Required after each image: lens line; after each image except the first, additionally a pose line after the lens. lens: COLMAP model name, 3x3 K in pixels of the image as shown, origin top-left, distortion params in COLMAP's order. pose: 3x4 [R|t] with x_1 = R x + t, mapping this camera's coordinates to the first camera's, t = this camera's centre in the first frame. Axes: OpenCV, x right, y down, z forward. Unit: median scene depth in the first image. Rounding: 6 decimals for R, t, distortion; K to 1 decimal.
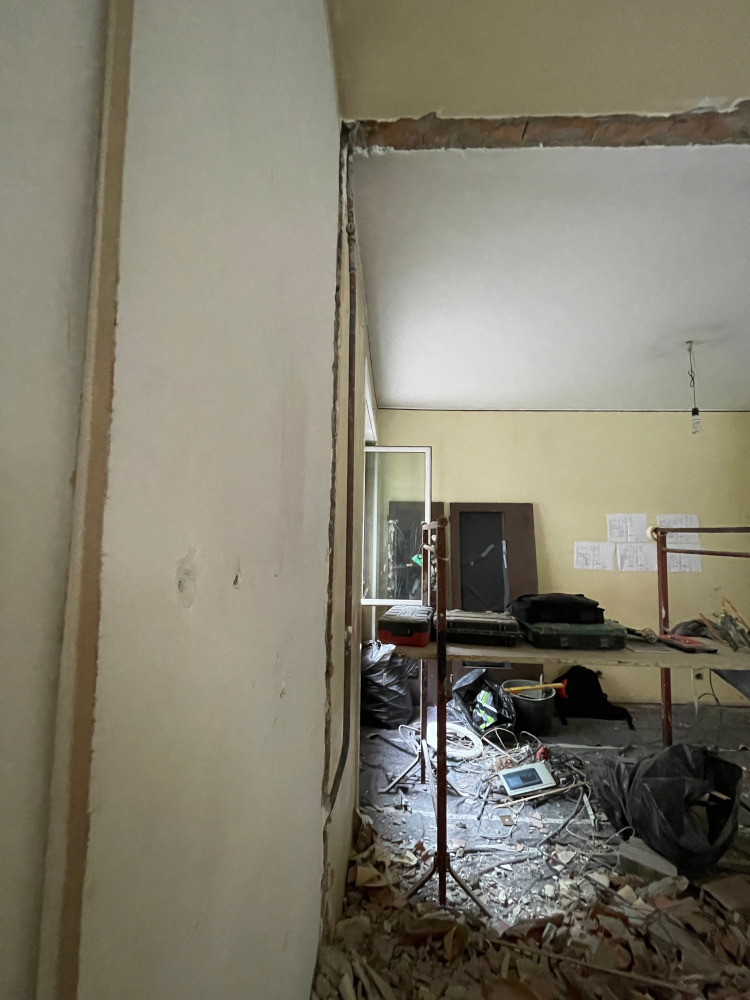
lens RADIAL K [[401.4, 0, 376.4], [0, 401.4, 502.4], [0, 0, 1]] dist [-0.002267, -0.000798]
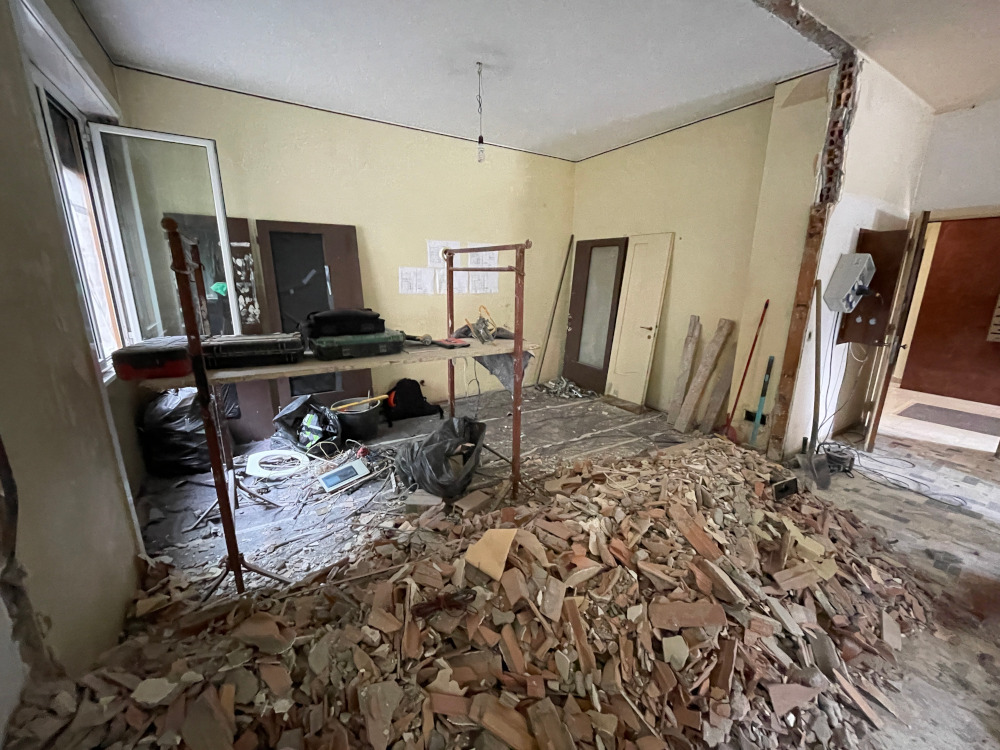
lens RADIAL K [[401.4, 0, 502.2], [0, 401.4, 373.3], [0, 0, 1]] dist [-0.002267, -0.000798]
pose [[0.820311, -0.145392, 0.553128, 0.156465], [-0.042005, 0.949218, 0.311802, 0.037560], [-0.570373, -0.279009, 0.772547, -0.062806]]
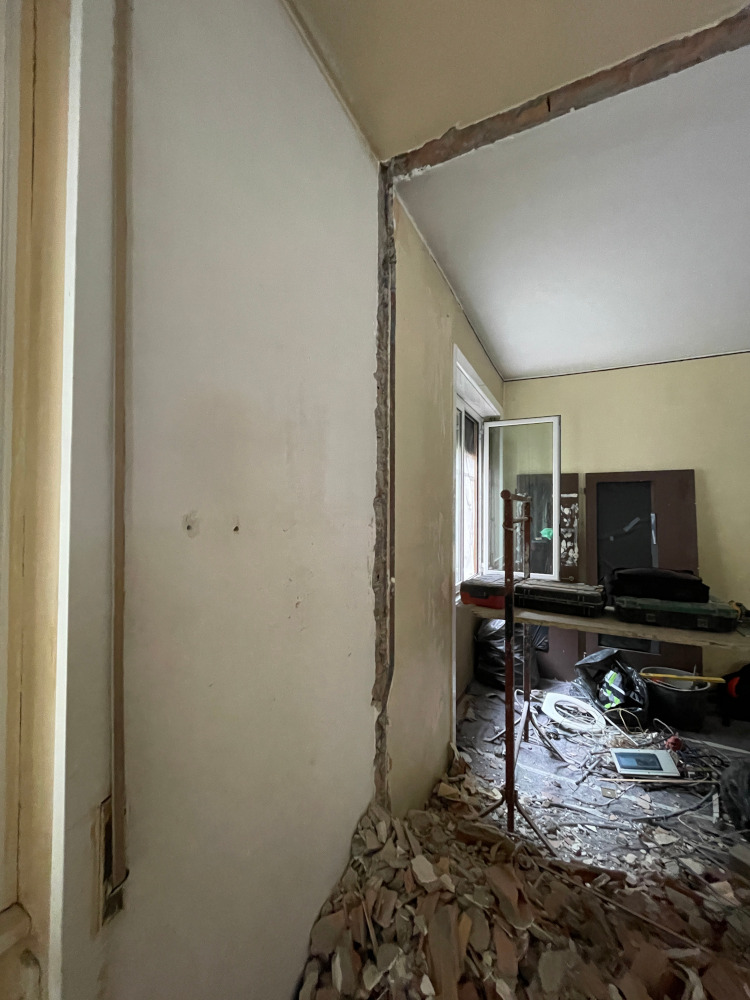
lens RADIAL K [[401.4, 0, 376.4], [0, 401.4, 502.4], [0, 0, 1]] dist [-0.002267, -0.000798]
pose [[0.910893, -0.017248, -0.412283, 0.204269], [0.041809, 0.997842, 0.050627, 0.000432], [0.410520, -0.063353, 0.909648, -0.086221]]
